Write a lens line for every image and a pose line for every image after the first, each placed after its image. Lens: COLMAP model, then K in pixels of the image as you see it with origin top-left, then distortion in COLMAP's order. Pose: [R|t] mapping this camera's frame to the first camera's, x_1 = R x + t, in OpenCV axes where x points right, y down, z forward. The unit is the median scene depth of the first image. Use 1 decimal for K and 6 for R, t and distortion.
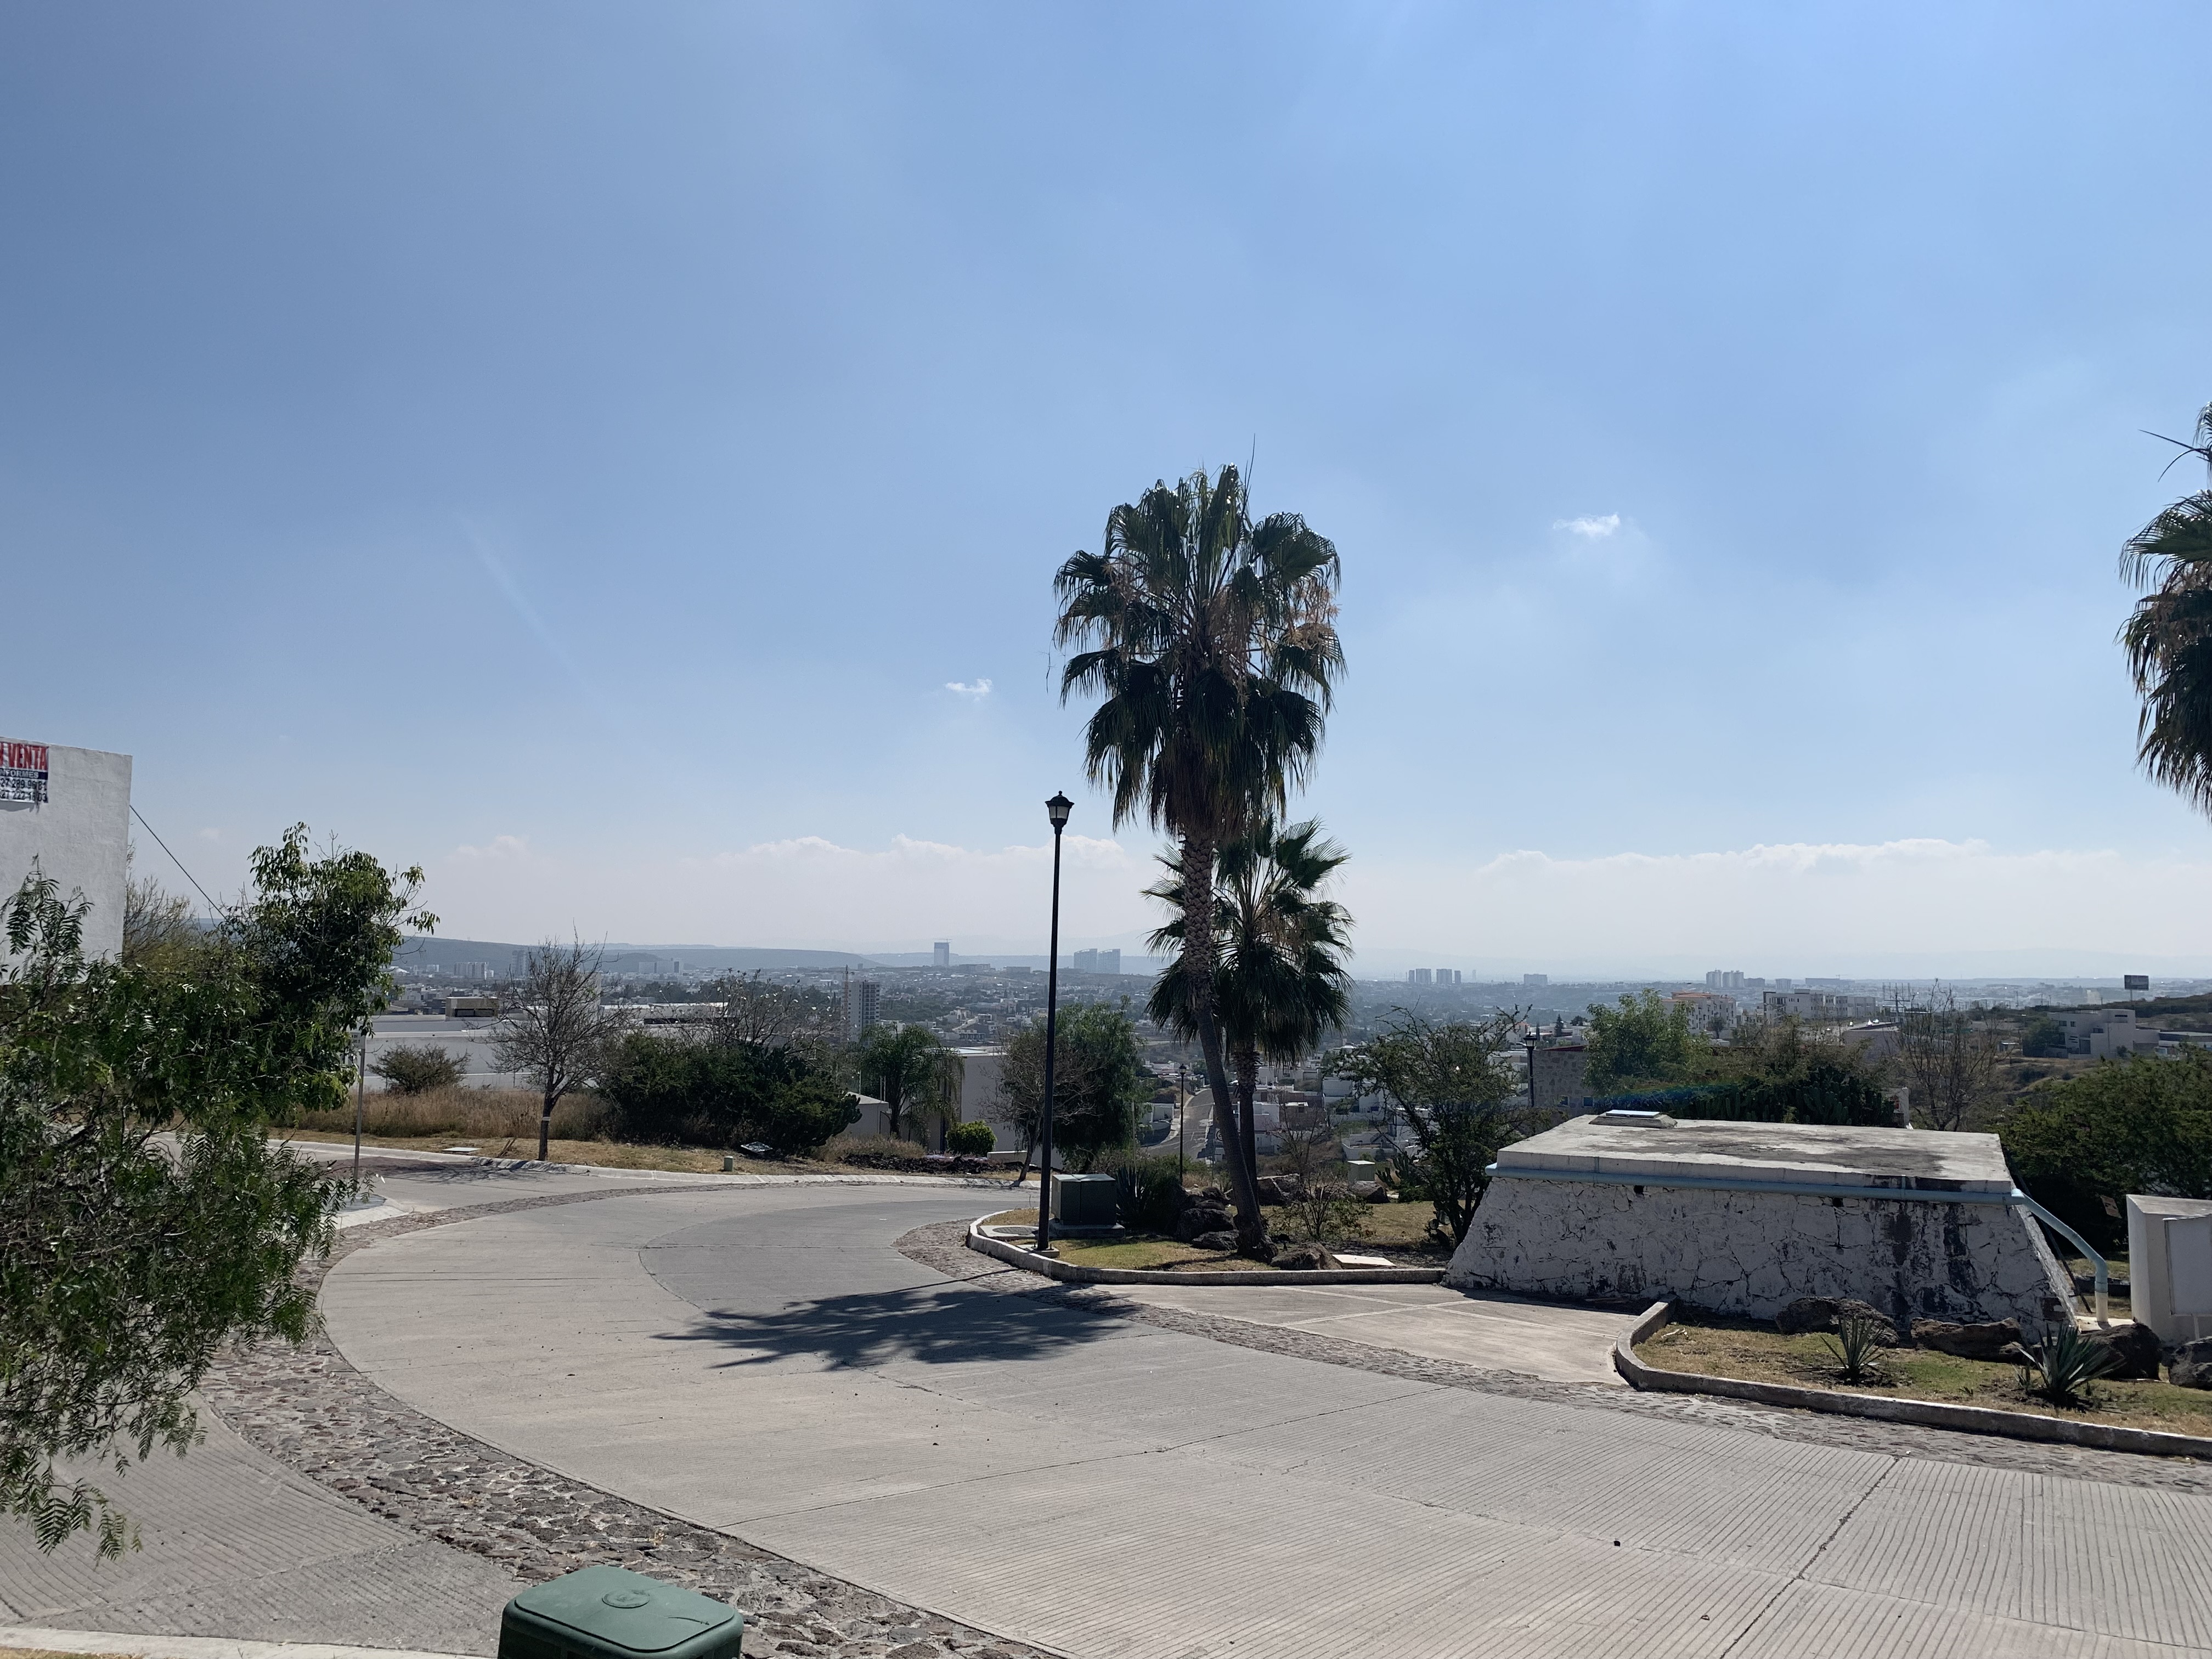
lens RADIAL K [[1667.9, 0, 1106.9], [0, 1667.9, 827.1], [0, 0, 1]] dist [0.018121, -0.037508]
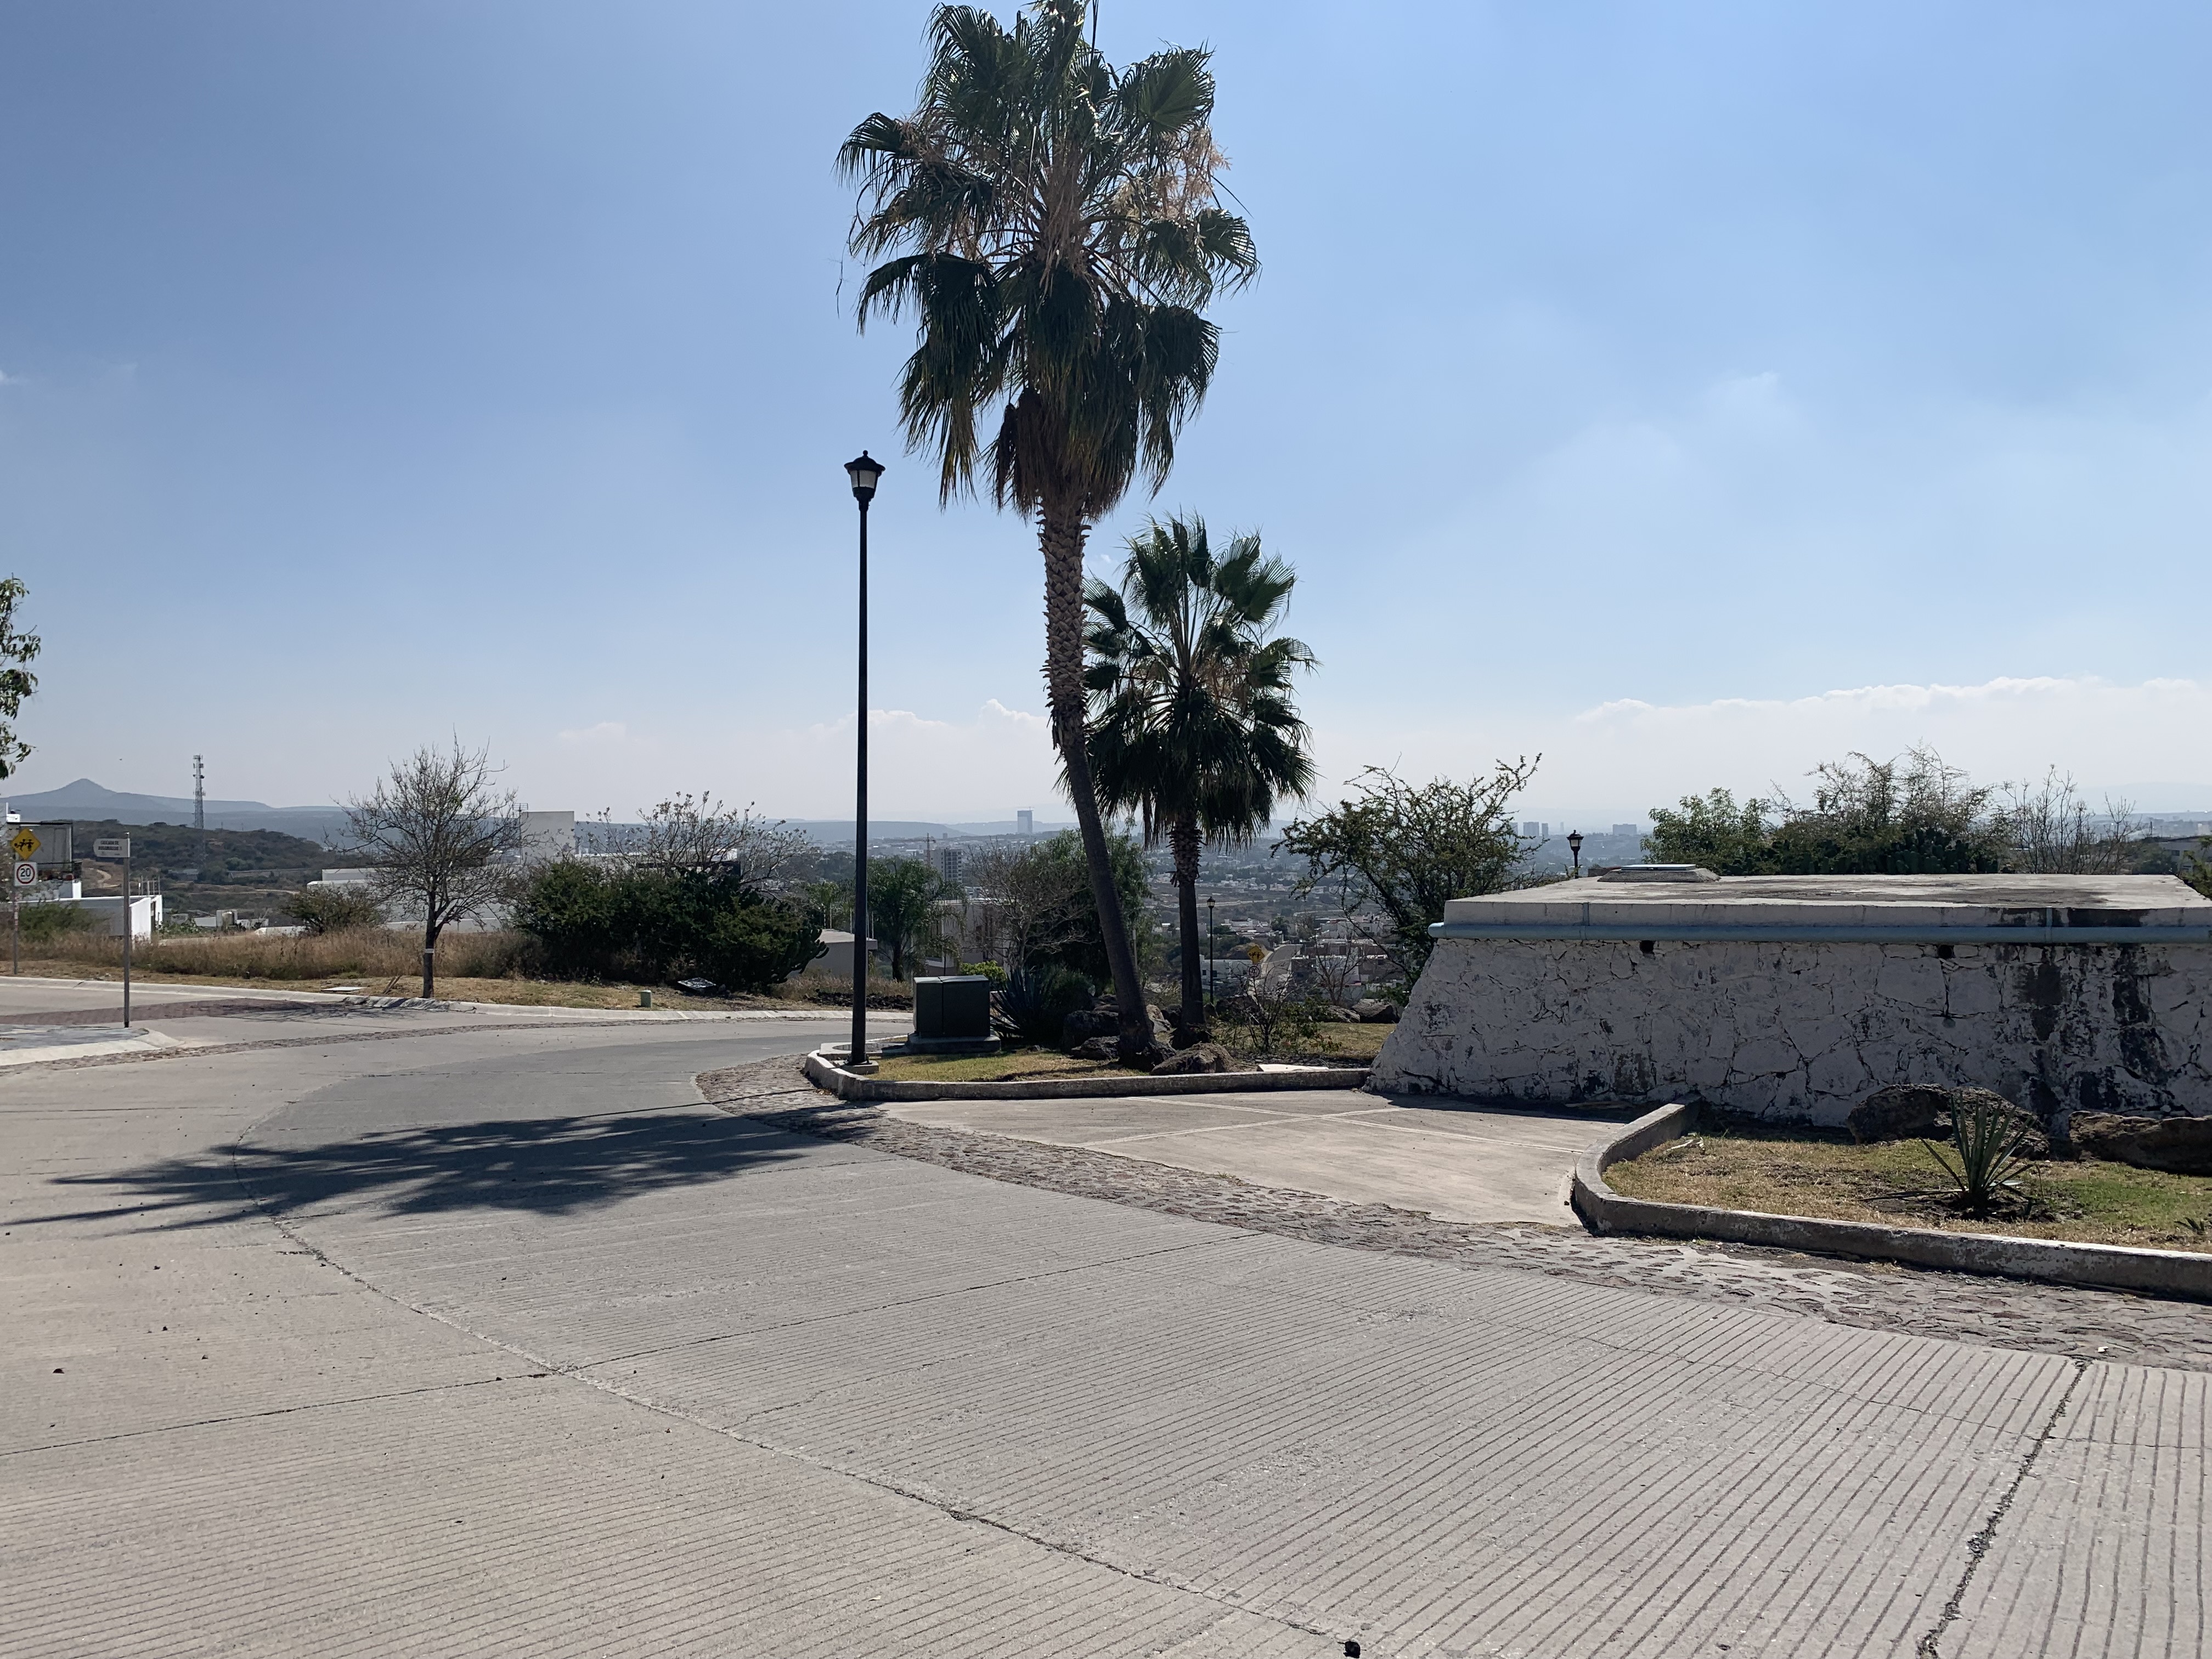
lens RADIAL K [[1667.9, 0, 1101.0], [0, 1667.9, 813.6], [0, 0, 1]] dist [0.018121, -0.037508]
pose [[0.998199, -0.029488, -0.052232, 0.130603], [0.033245, 0.996808, 0.072587, 0.103948], [0.049925, -0.074193, 0.995993, 0.307307]]
